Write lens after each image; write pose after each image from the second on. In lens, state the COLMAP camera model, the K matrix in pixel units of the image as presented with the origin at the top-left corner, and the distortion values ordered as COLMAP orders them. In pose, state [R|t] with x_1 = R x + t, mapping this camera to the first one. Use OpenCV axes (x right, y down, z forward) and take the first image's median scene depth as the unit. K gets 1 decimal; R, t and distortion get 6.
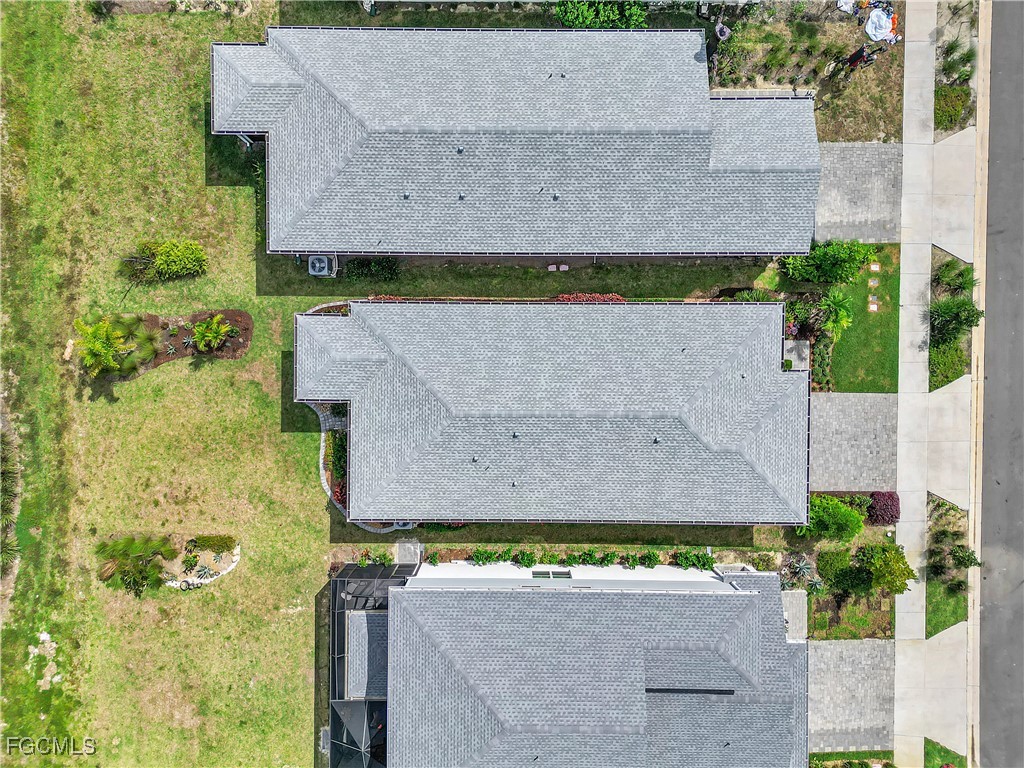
lens RADIAL K [[721.9, 0, 508.7], [0, 721.9, 383.7], [0, 0, 1]] dist [0.083439, -0.090718]
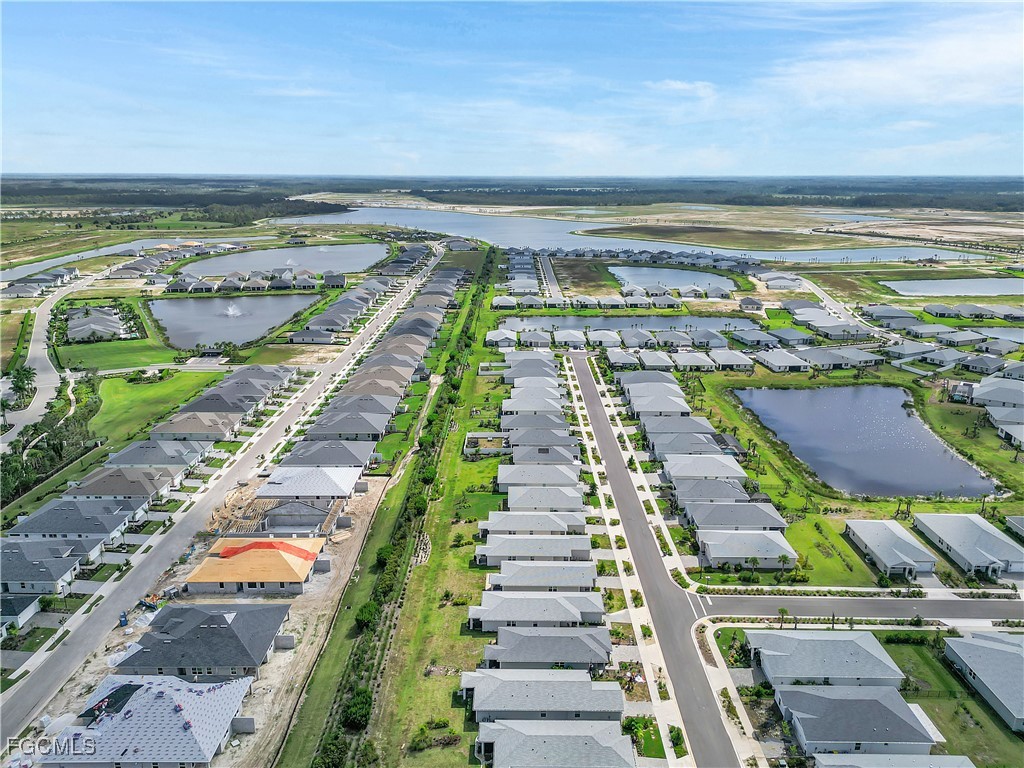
lens RADIAL K [[721.9, 0, 508.7], [0, 721.9, 383.7], [0, 0, 1]] dist [0.083439, -0.090718]
pose [[0.999981, 0.005929, -0.001589, -0.146749], [-0.003121, 0.268180, -0.963364, 2.612298], [-0.005286, 0.963351, 0.268193, -1.378937]]
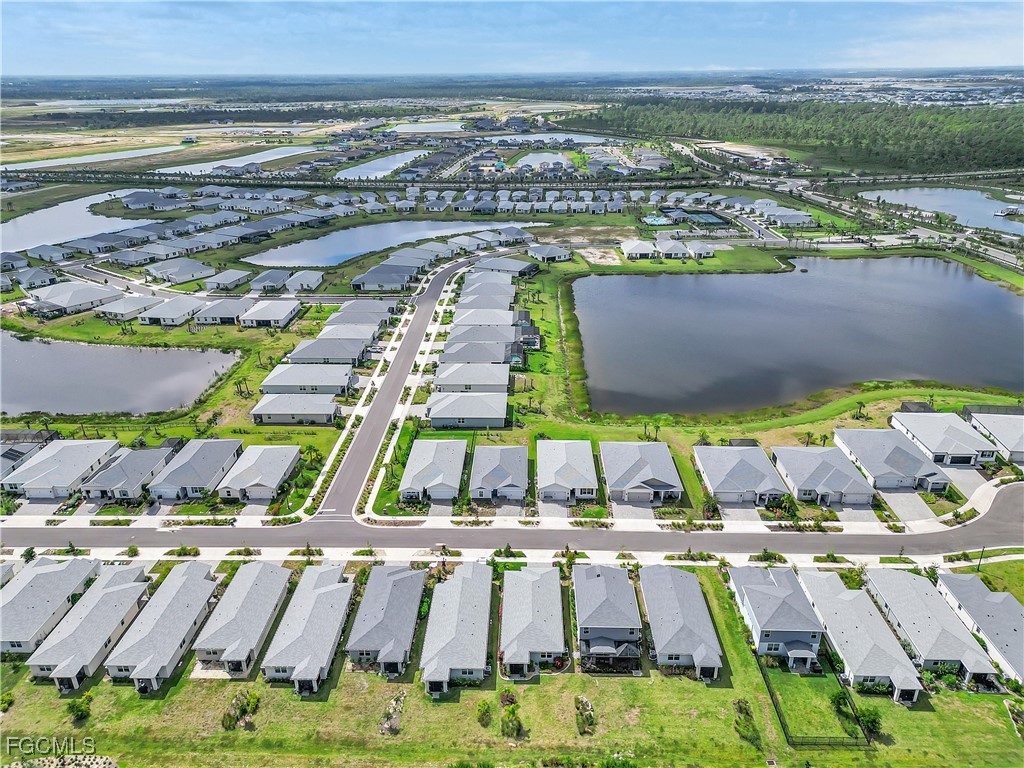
lens RADIAL K [[721.9, 0, 508.7], [0, 721.9, 383.7], [0, 0, 1]] dist [0.083439, -0.090718]
pose [[0.022649, -0.391864, 0.919744, -2.664595], [0.999532, -0.010048, -0.028895, 0.036255], [0.020565, 0.919968, 0.391453, -1.394717]]
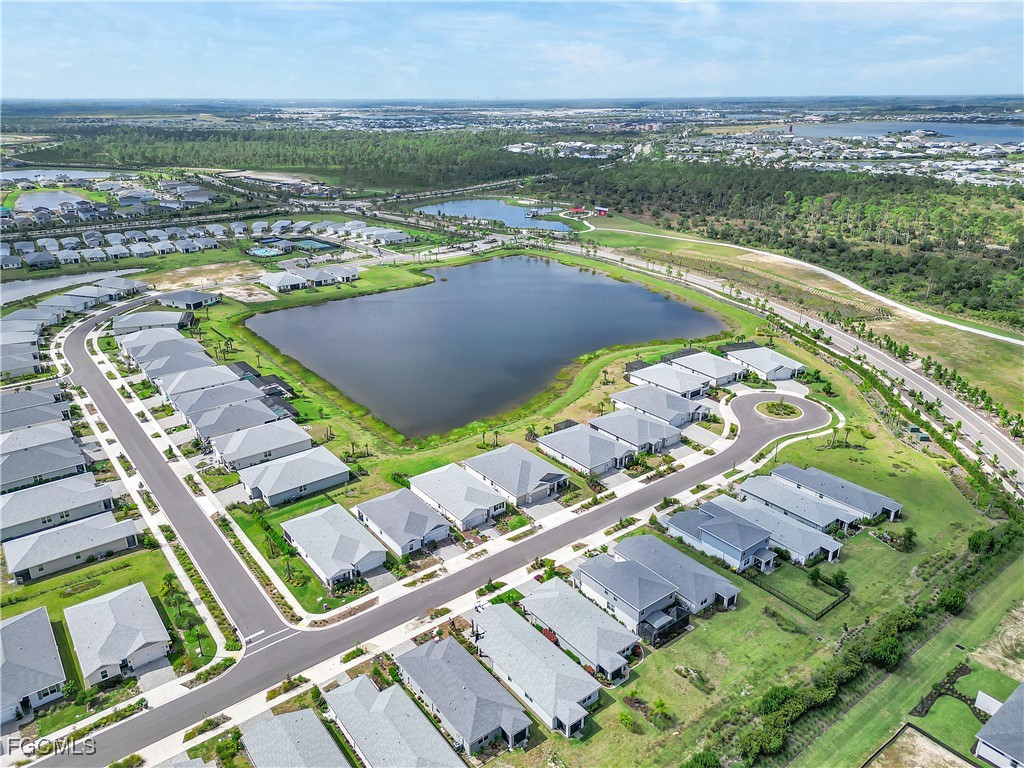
lens RADIAL K [[721.9, 0, 508.7], [0, 721.9, 383.7], [0, 0, 1]] dist [0.083439, -0.090718]
pose [[-0.613966, -0.284584, 0.736246, -1.967823], [0.789173, -0.240070, 0.565307, -1.916127], [0.015873, 0.928105, 0.371981, -1.421217]]
